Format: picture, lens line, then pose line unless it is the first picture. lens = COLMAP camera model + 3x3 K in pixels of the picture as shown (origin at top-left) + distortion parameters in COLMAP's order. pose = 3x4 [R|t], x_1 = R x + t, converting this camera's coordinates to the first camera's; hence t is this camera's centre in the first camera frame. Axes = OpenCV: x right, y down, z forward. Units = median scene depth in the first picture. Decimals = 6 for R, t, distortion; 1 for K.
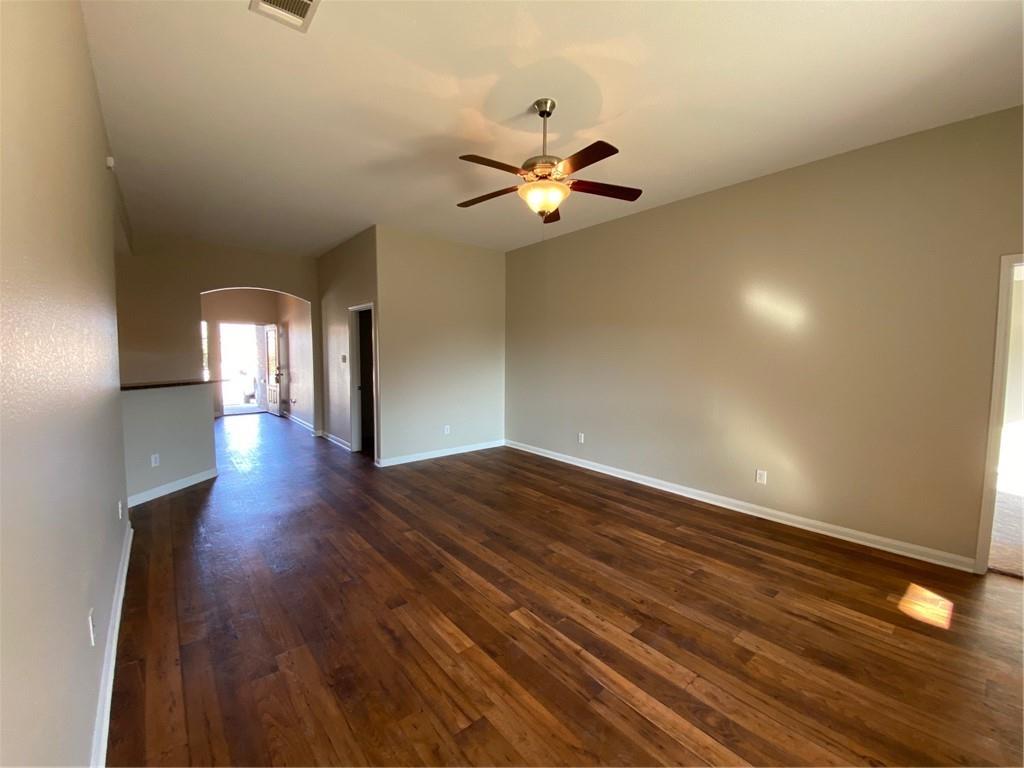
lens RADIAL K [[418.5, 0, 515.1], [0, 418.5, 380.8], [0, 0, 1]] dist [0.005760, -0.012668]
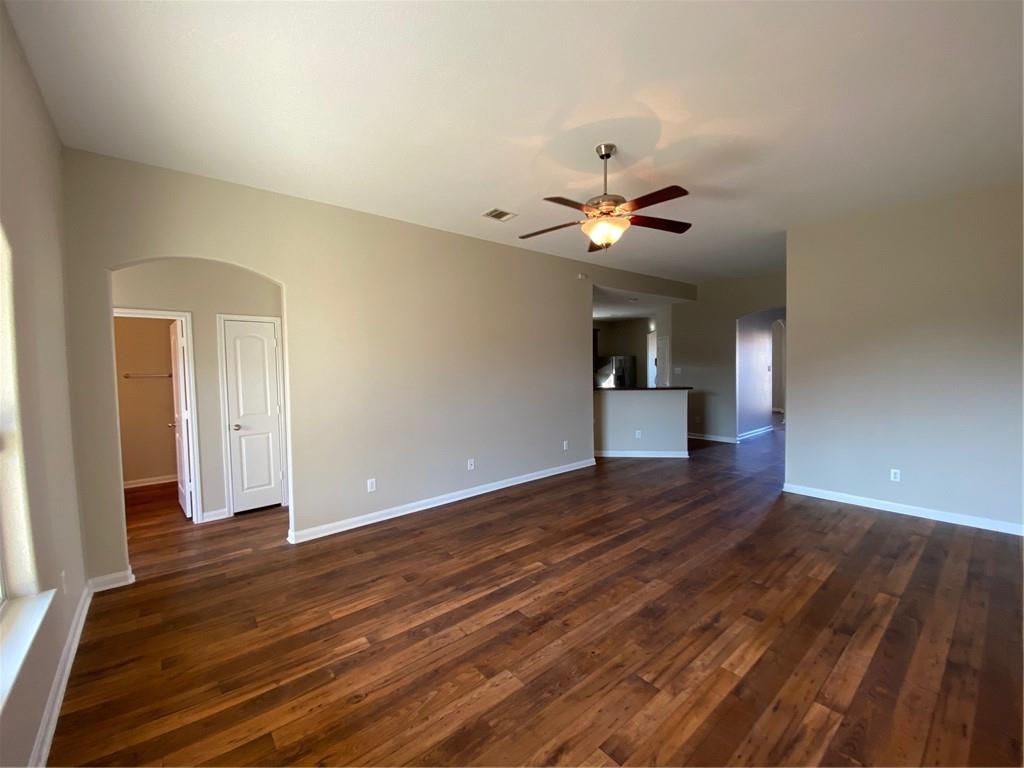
lens RADIAL K [[418.5, 0, 515.2], [0, 418.5, 379.8], [0, 0, 1]] dist [0.005760, -0.012668]
pose [[-0.004389, 0.029461, -0.999556, 1.344285], [-0.055410, 0.998023, 0.029659, -0.077323], [0.998454, 0.055515, -0.002748, 0.894093]]
